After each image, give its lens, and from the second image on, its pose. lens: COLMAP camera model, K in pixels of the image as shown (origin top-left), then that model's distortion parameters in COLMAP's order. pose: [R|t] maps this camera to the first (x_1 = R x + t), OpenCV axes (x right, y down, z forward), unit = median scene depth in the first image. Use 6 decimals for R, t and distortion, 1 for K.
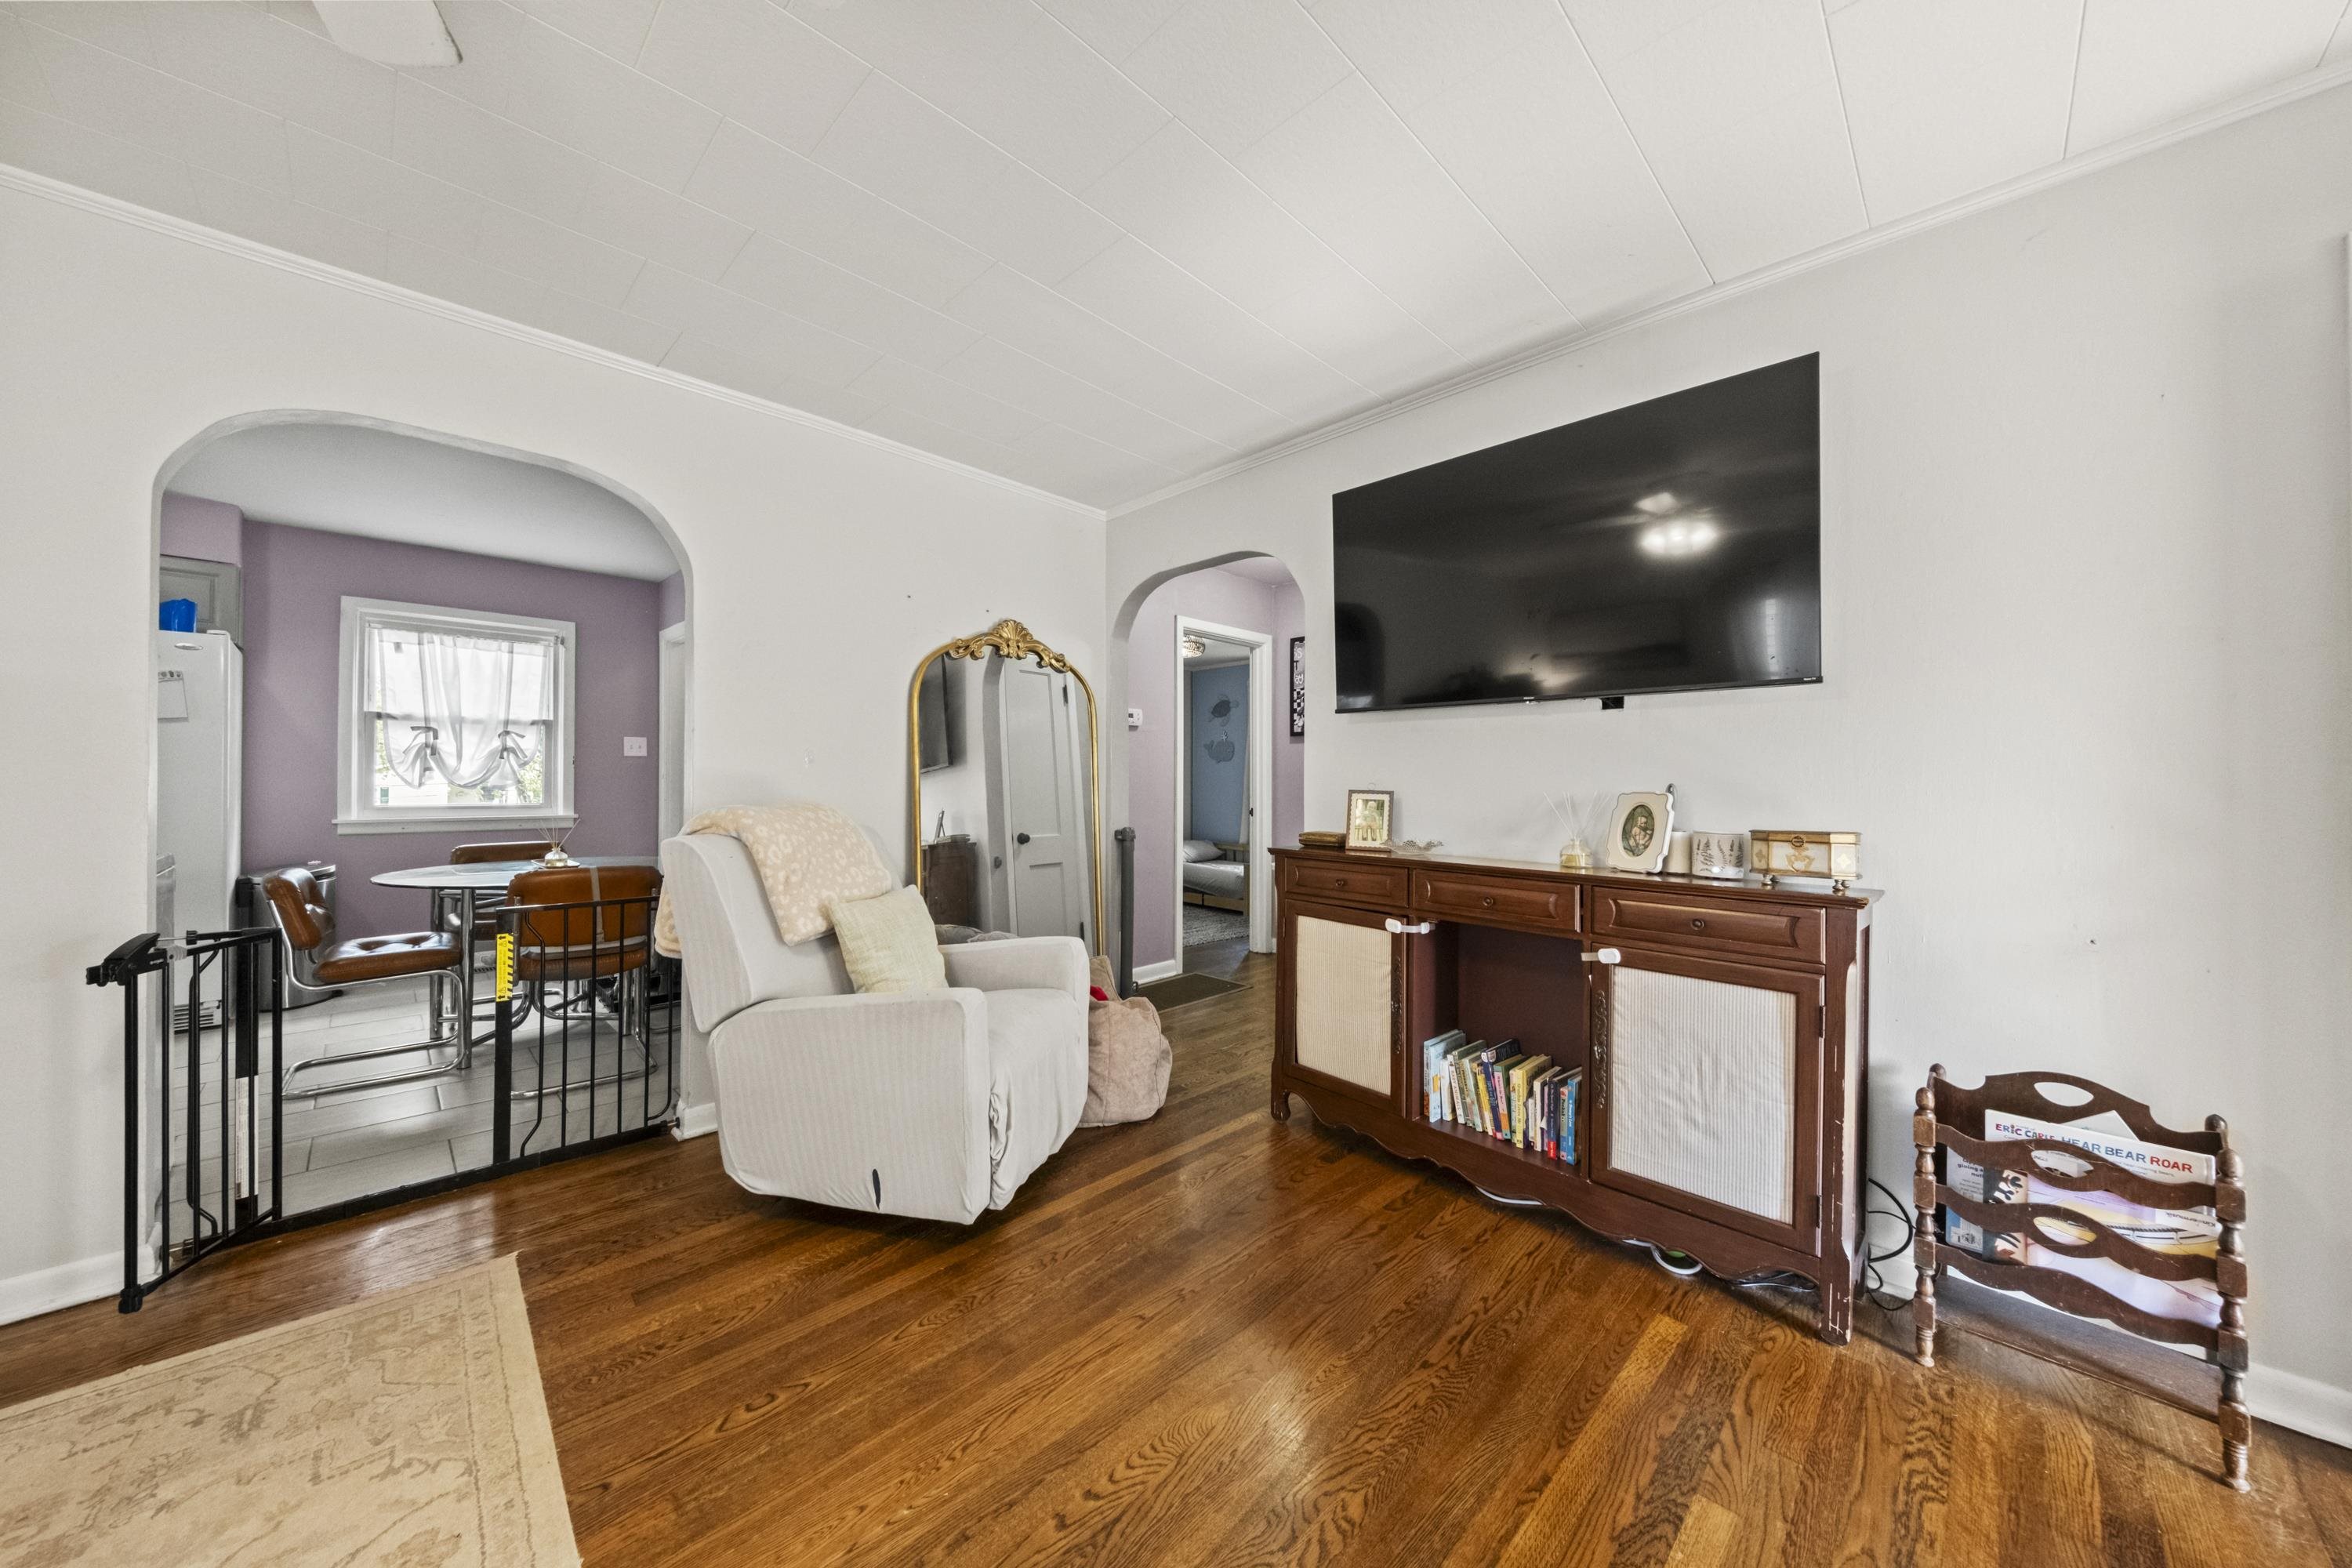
lens RADIAL K [[794.2, 0, 1166.3], [0, 794.2, 776.7], [0, 0, 1]] dist [0.026239, -0.013643]
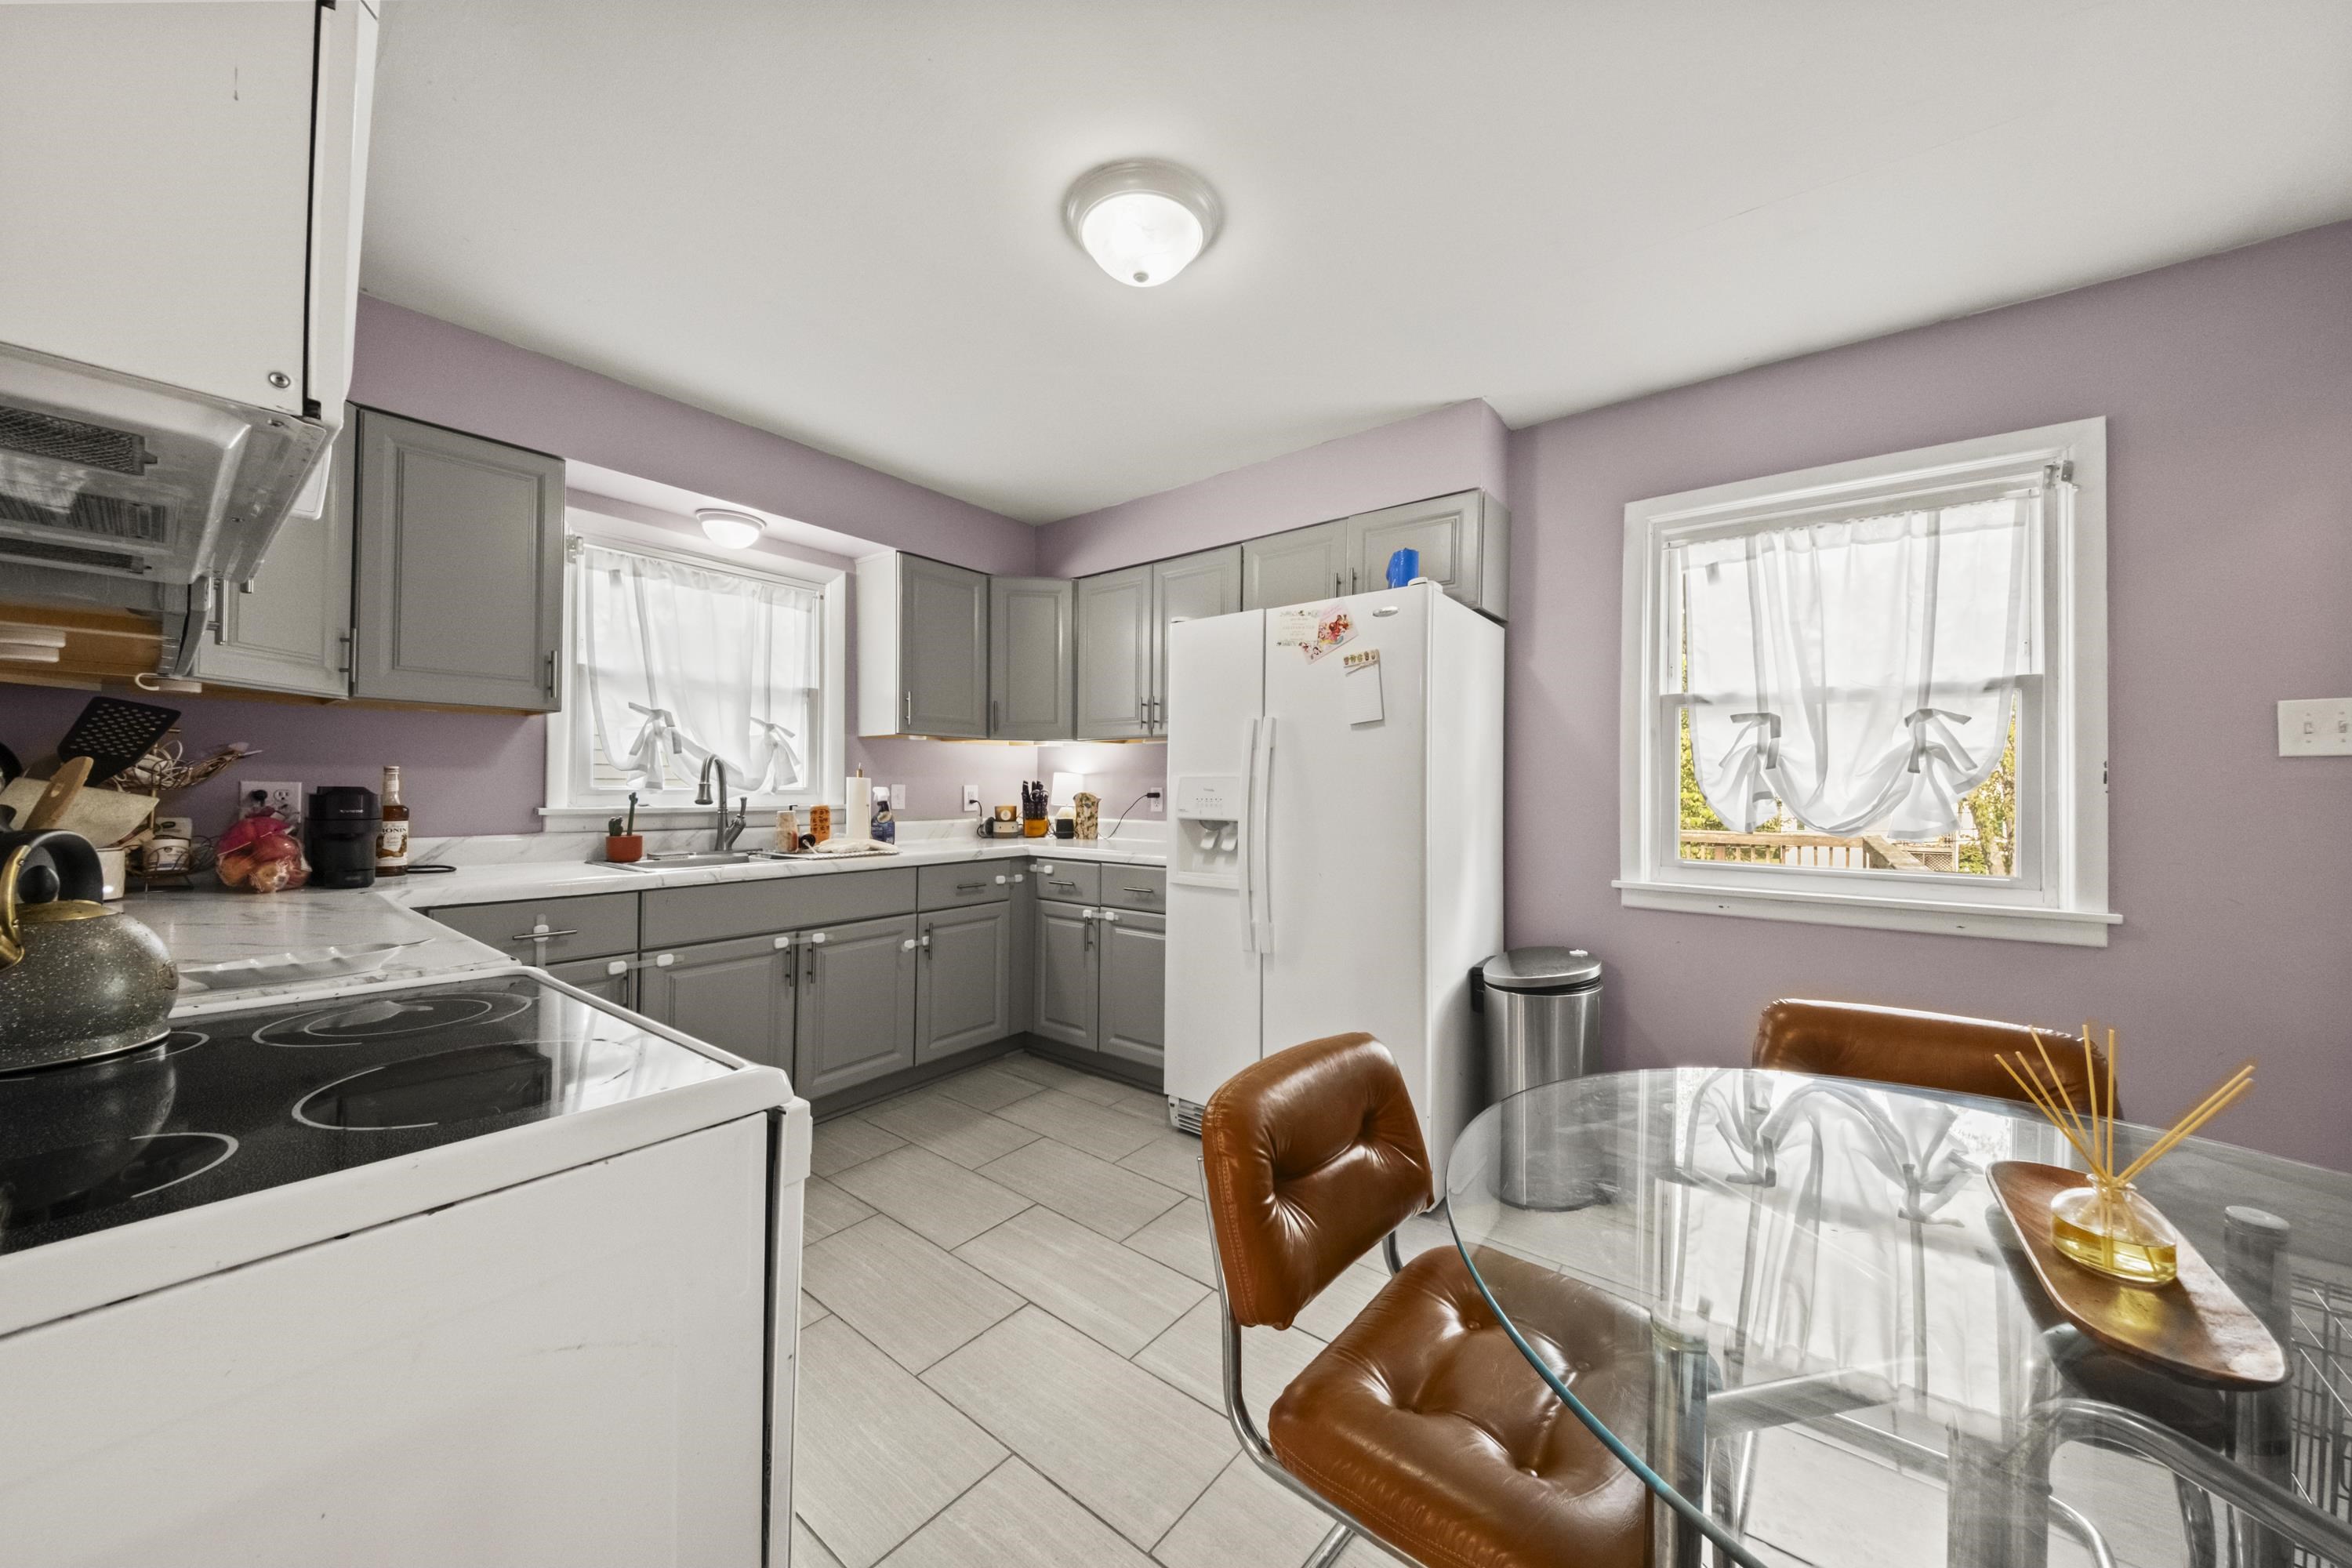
lens RADIAL K [[804.7, 0, 1173.2], [0, 804.7, 778.6], [0, 0, 1]] dist [0.048465, -0.024983]
pose [[0.114700, -0.017189, -0.993252, -0.897451], [-0.003055, 0.999839, -0.017656, -0.020349], [0.993396, 0.005060, 0.114629, 1.149655]]
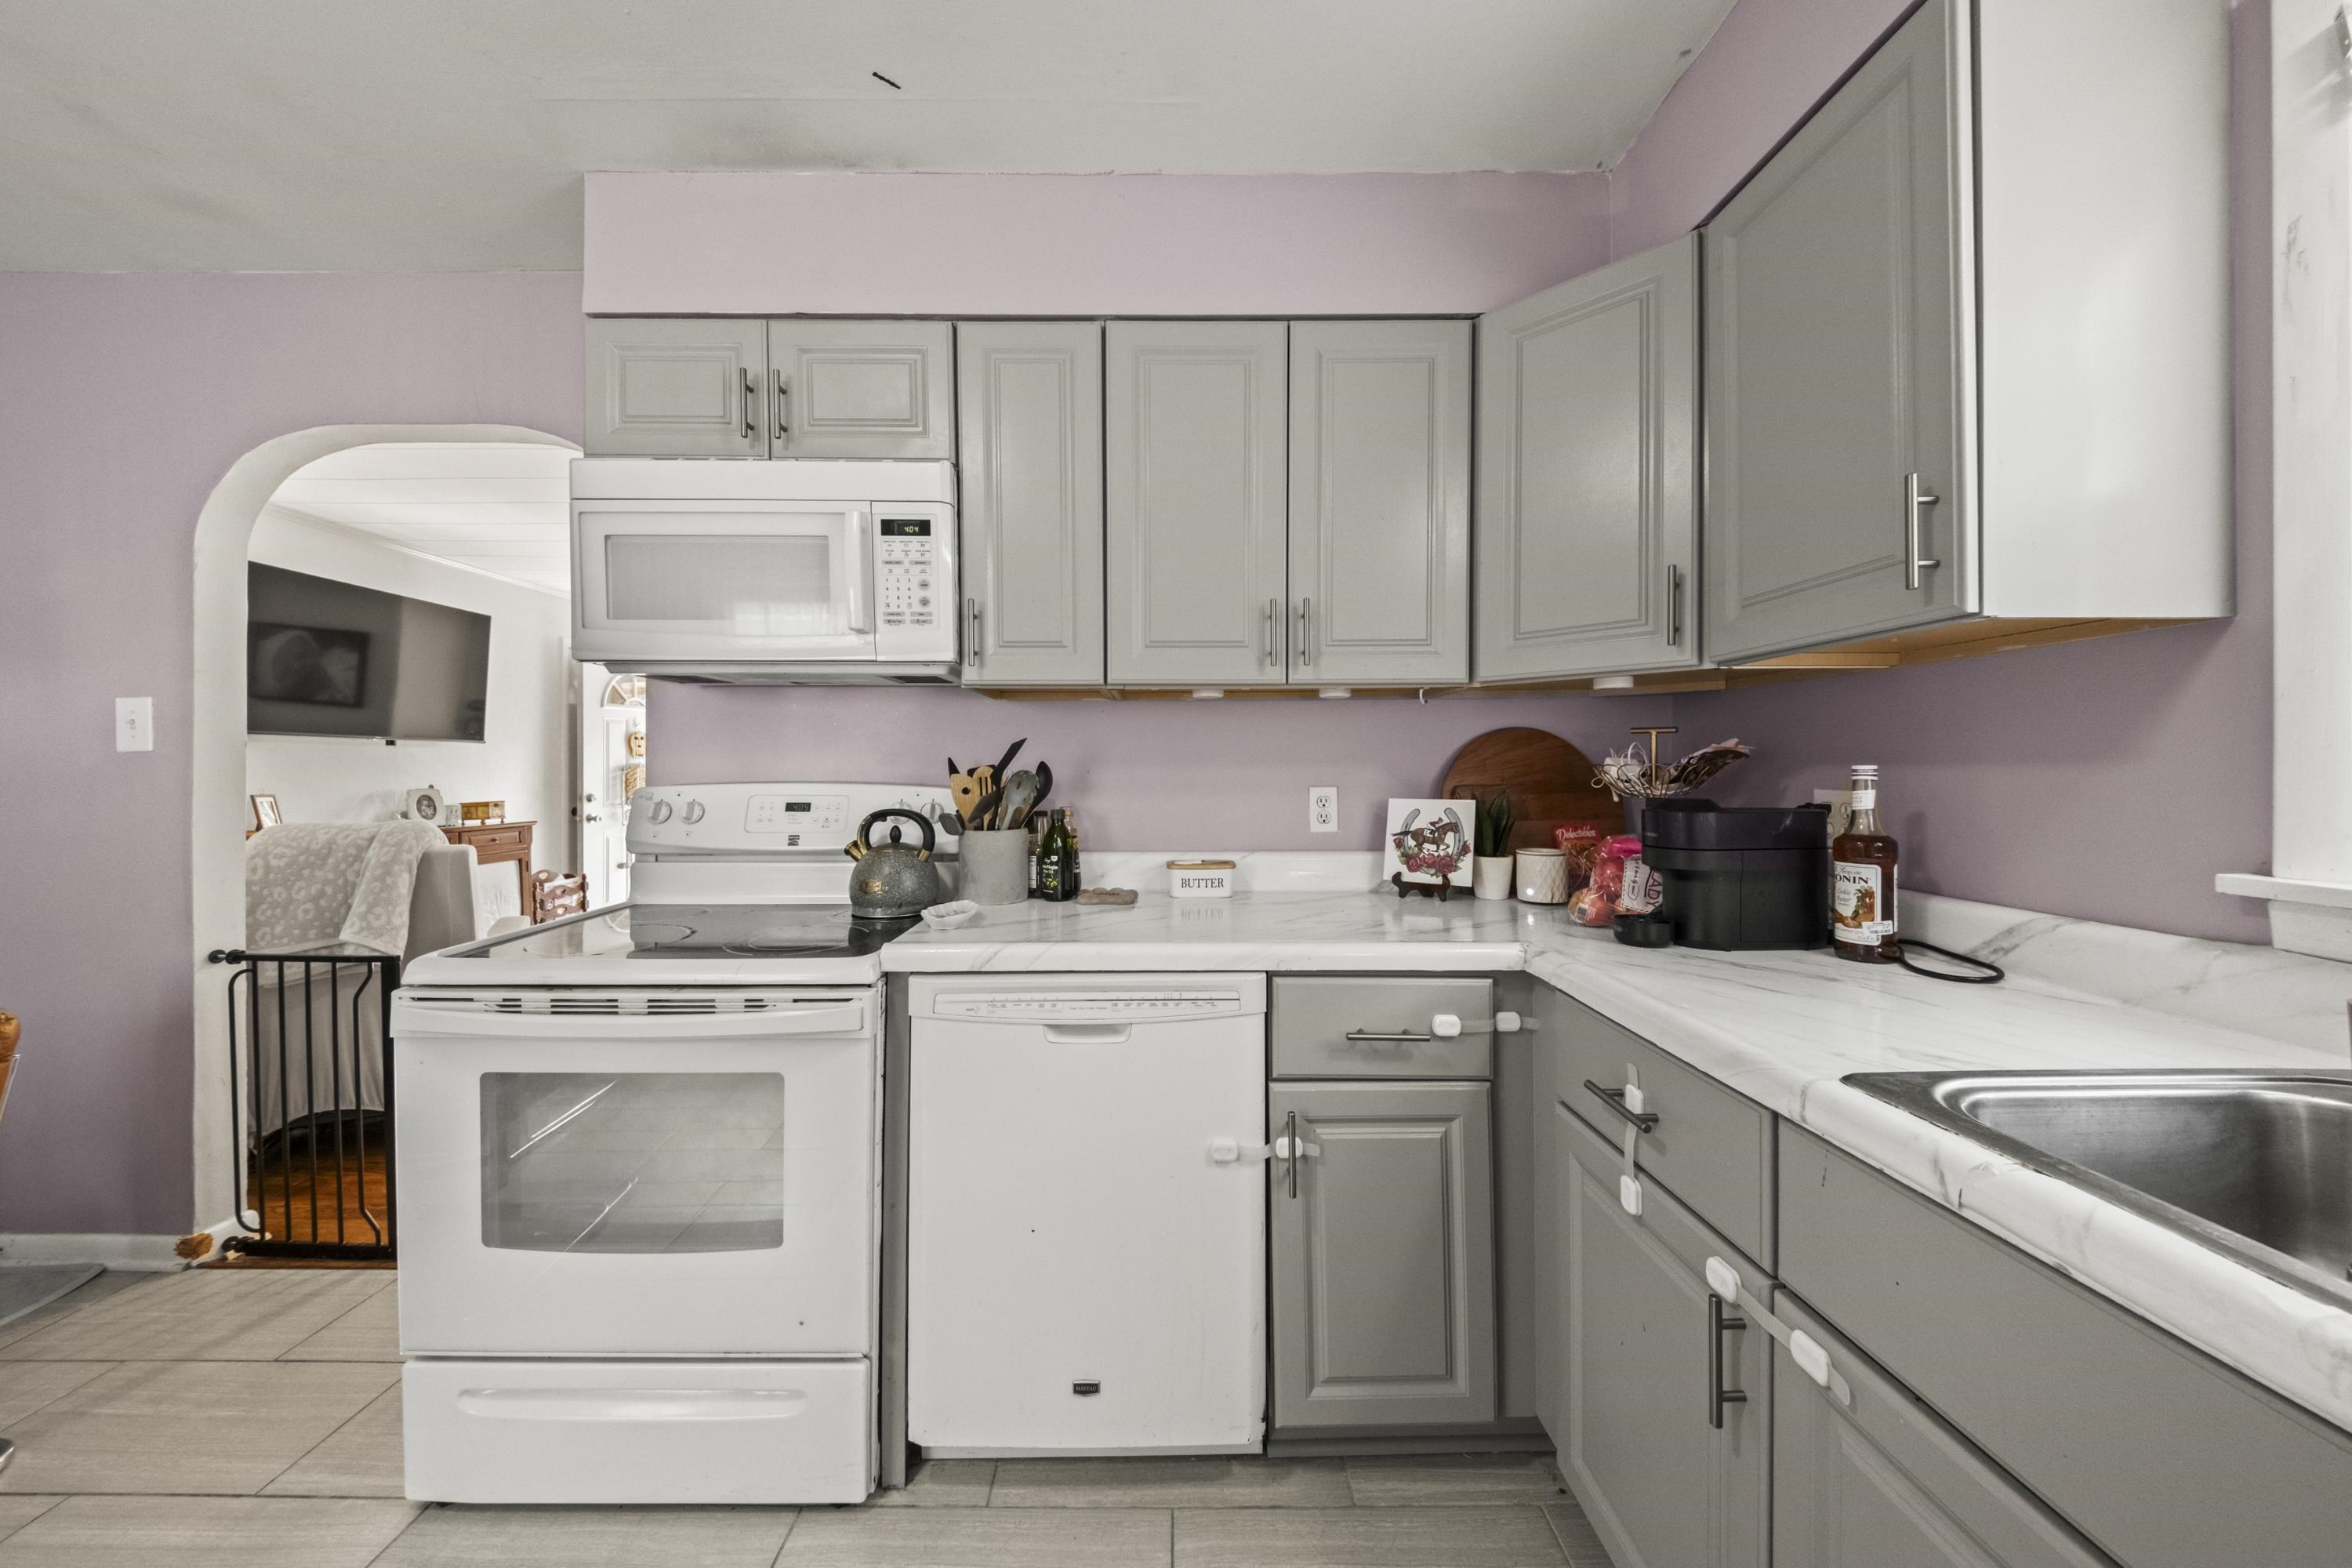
lens RADIAL K [[809.2, 0, 1165.8], [0, 809.2, 762.6], [0, 0, 1]] dist [0.053725, -0.025585]
pose [[-0.705668, -0.001250, 0.708542, -2.070054], [-0.006558, 0.999967, -0.004768, -0.046205], [-0.708513, -0.008012, -0.705653, 1.061660]]
